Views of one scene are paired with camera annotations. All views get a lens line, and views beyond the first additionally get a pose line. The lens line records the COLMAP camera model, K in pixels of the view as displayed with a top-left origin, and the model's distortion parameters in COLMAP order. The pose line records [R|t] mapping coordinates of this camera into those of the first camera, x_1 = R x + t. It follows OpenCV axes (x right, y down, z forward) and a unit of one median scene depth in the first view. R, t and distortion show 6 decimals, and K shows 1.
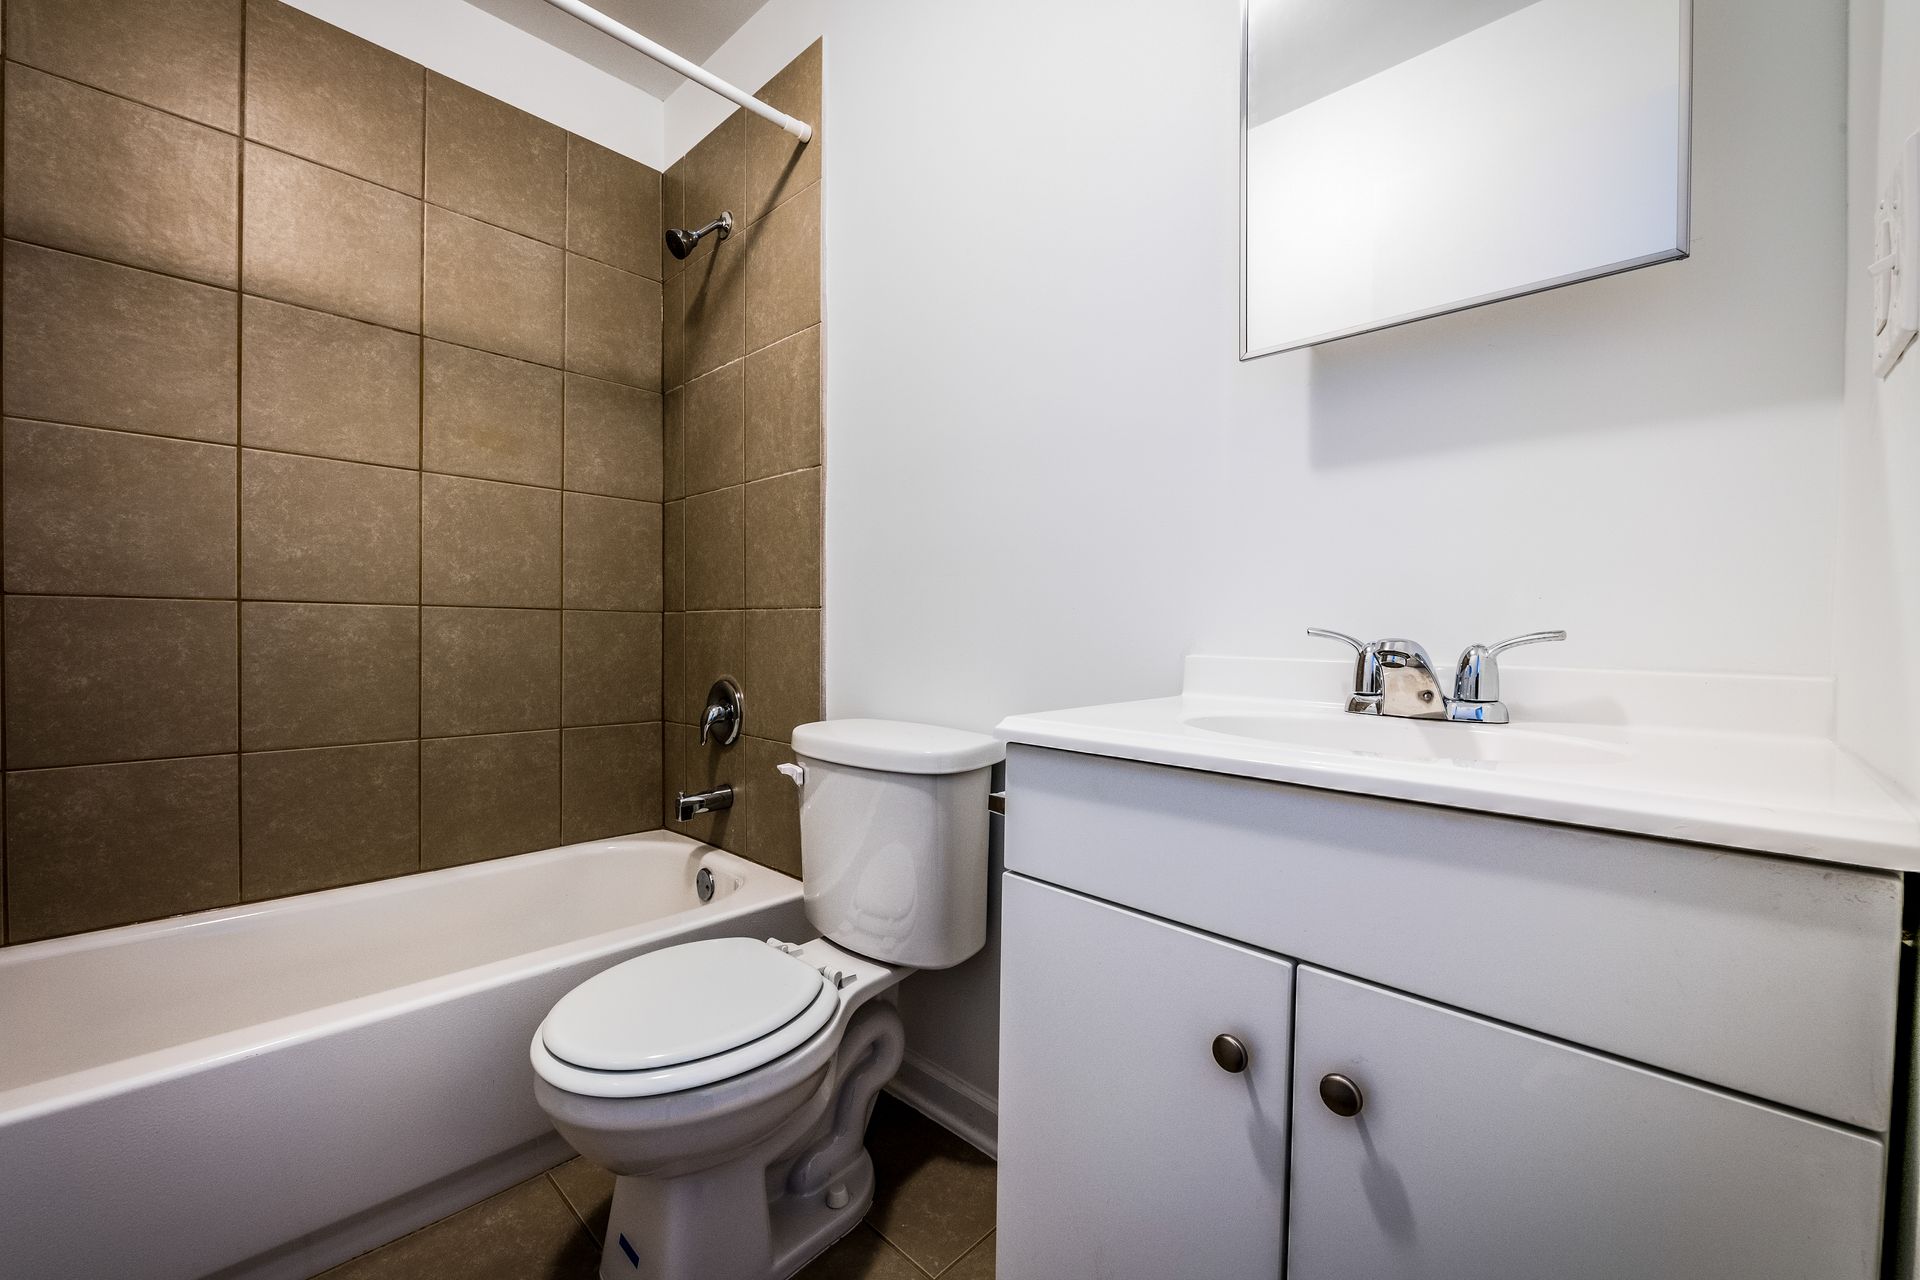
lens RADIAL K [[783.8, 0, 962.0], [0, 783.8, 637.7], [0, 0, 1]] dist [0.003364, -0.003871]
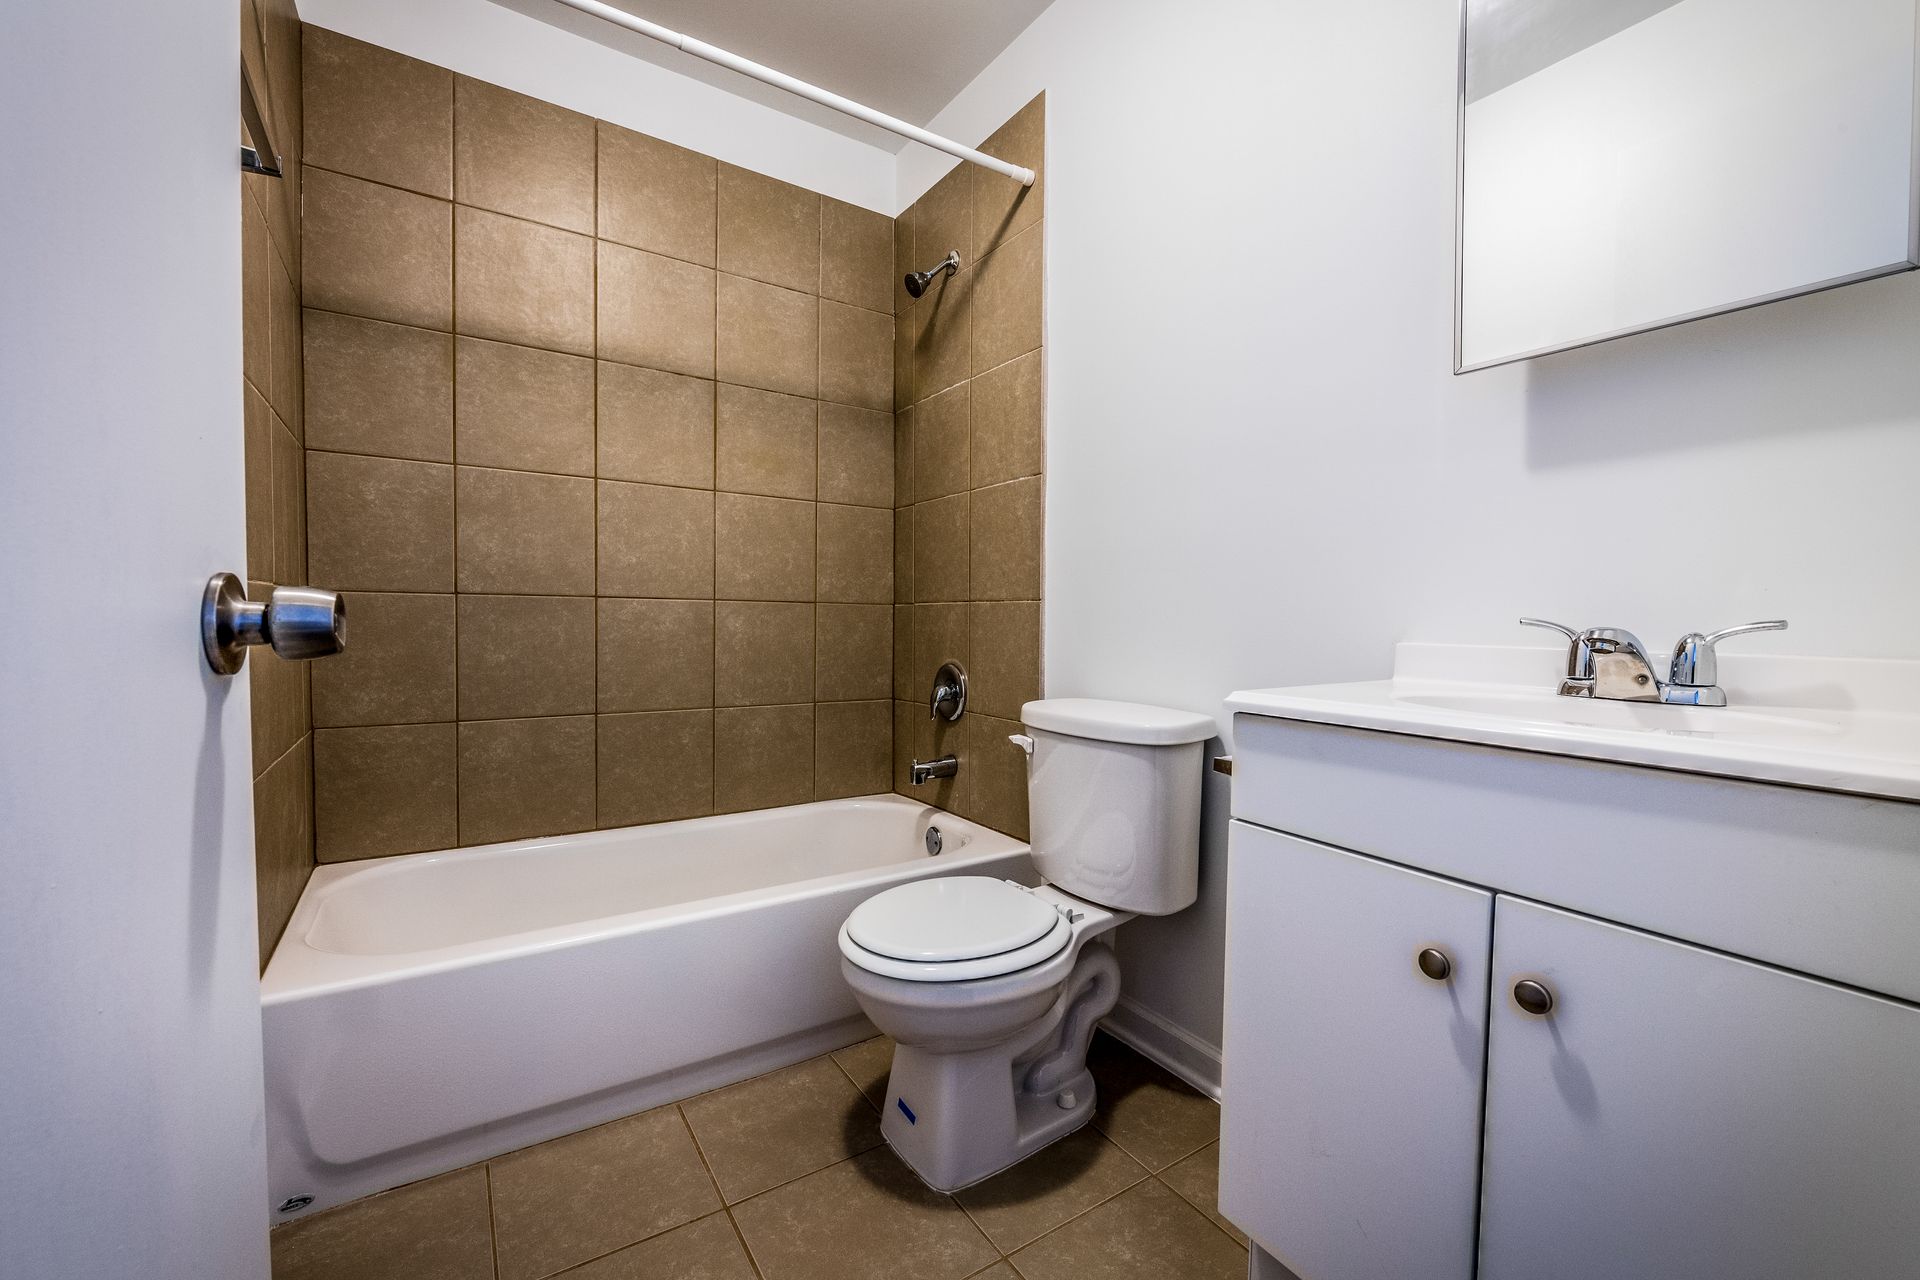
lens RADIAL K [[783.8, 0, 959.3], [0, 783.8, 639.8], [0, 0, 1]] dist [0.003364, -0.003871]
pose [[0.974135, 0.005857, -0.225893, -0.043419], [-0.002398, 0.999876, 0.015588, 0.001716], [0.225956, -0.014643, 0.974027, -0.142849]]
